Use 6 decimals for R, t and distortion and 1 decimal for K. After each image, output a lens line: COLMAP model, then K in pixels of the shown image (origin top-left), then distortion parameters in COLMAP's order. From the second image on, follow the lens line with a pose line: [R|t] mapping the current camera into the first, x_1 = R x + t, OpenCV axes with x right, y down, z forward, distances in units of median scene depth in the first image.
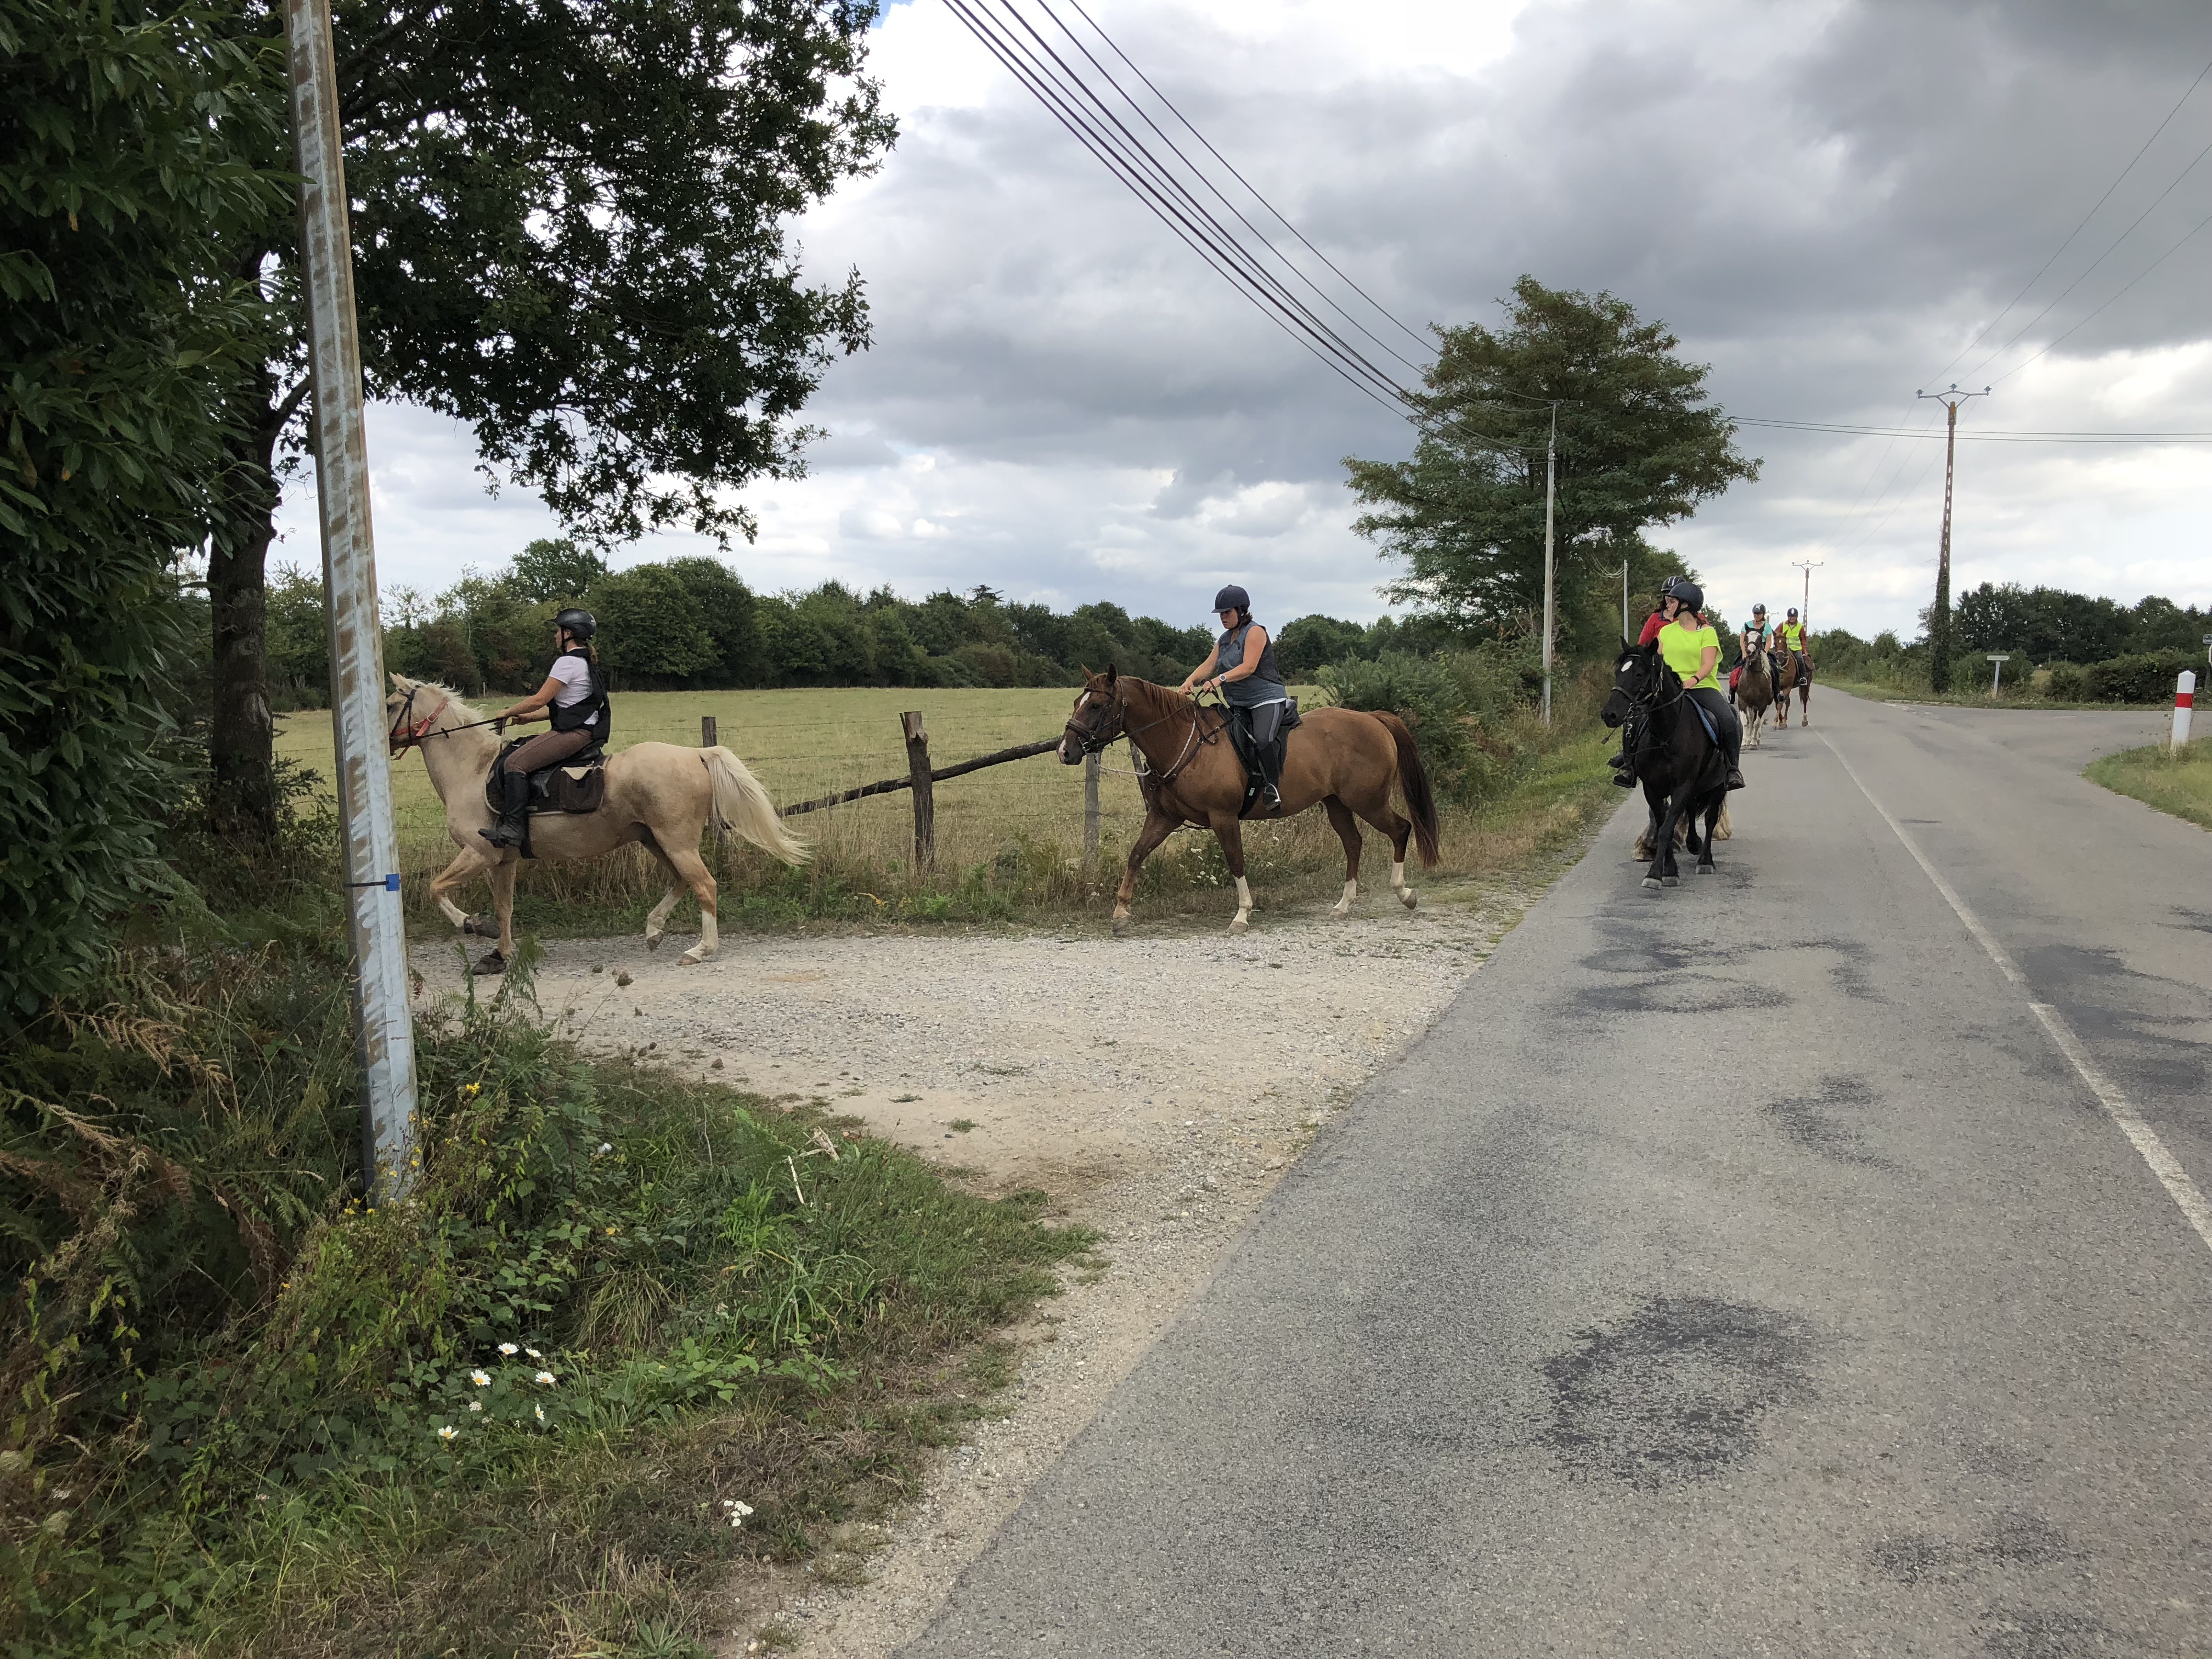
lens RADIAL K [[1748.3, 0, 1106.0], [0, 1748.3, 829.5], [0, 0, 1]] dist [0.052347, -0.141825]
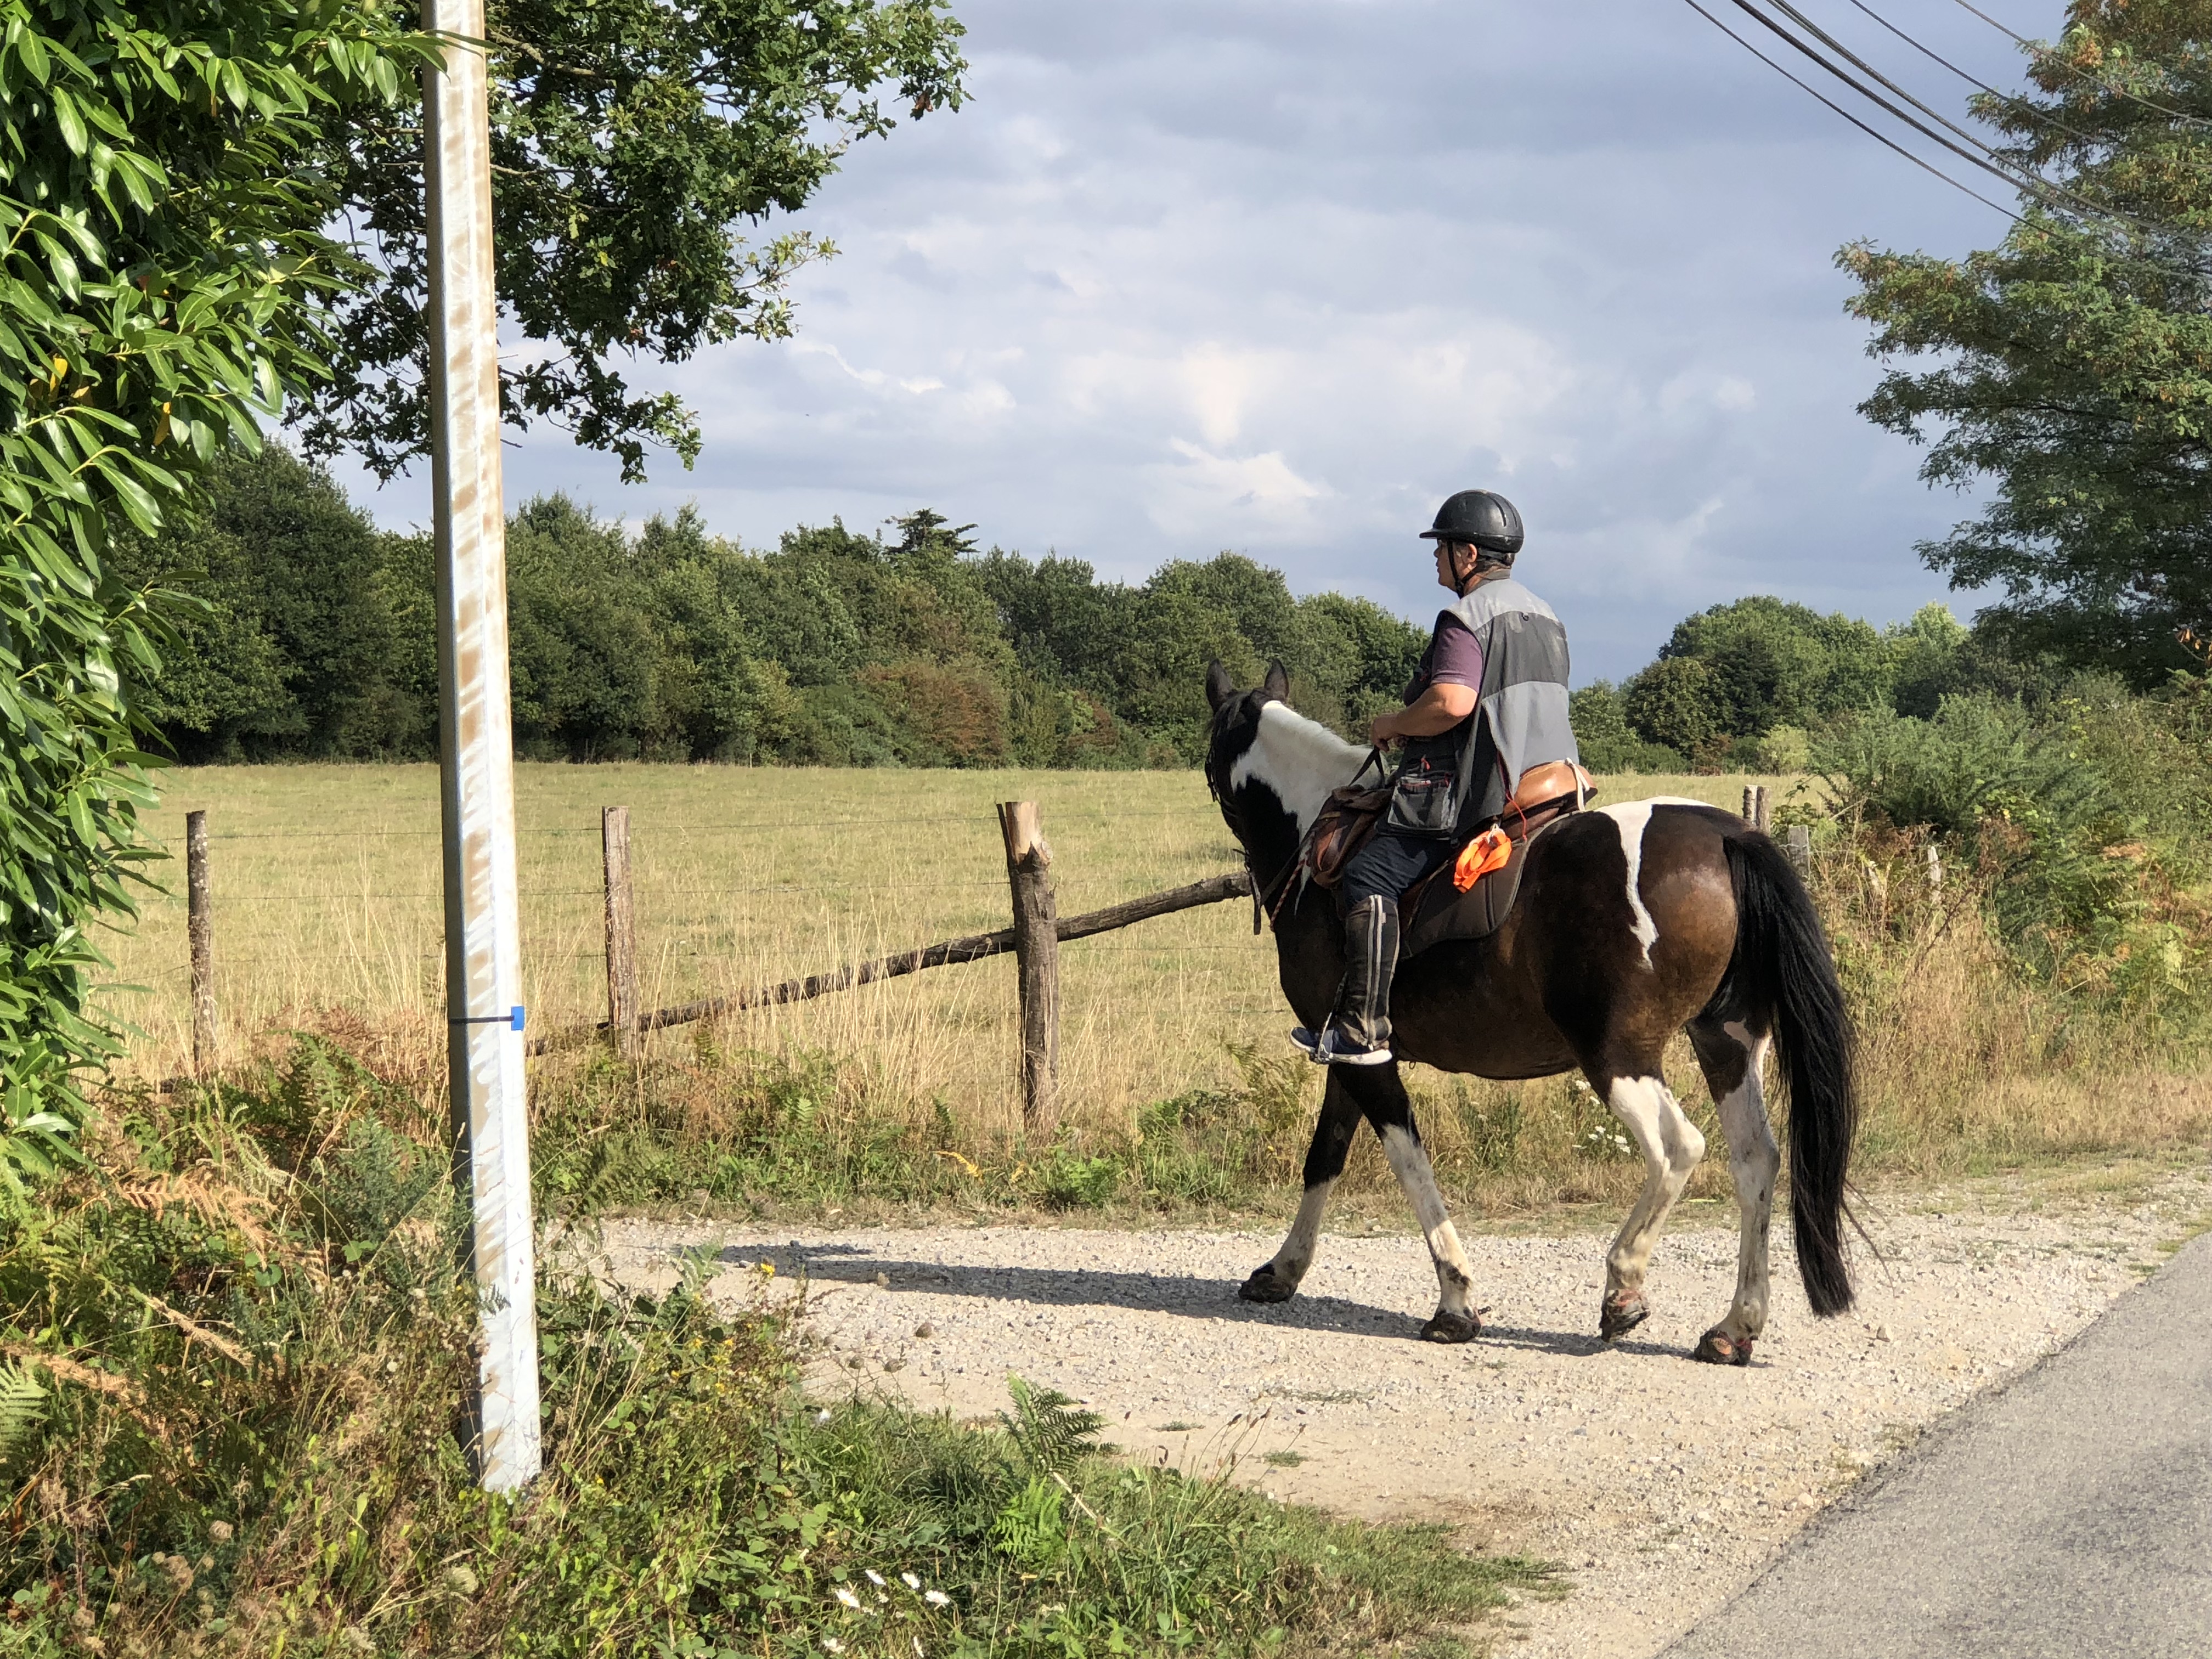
lens RADIAL K [[4629.1, 0, 1105.9], [0, 4629.1, 543.1], [0, 0, 1]] dist [-0.012758, 0.269304]
pose [[0.999682, 0.015529, -0.019875, -0.054007], [-0.017990, 0.991309, -0.130316, 0.029004], [0.017679, 0.130632, 0.991273, -0.303092]]
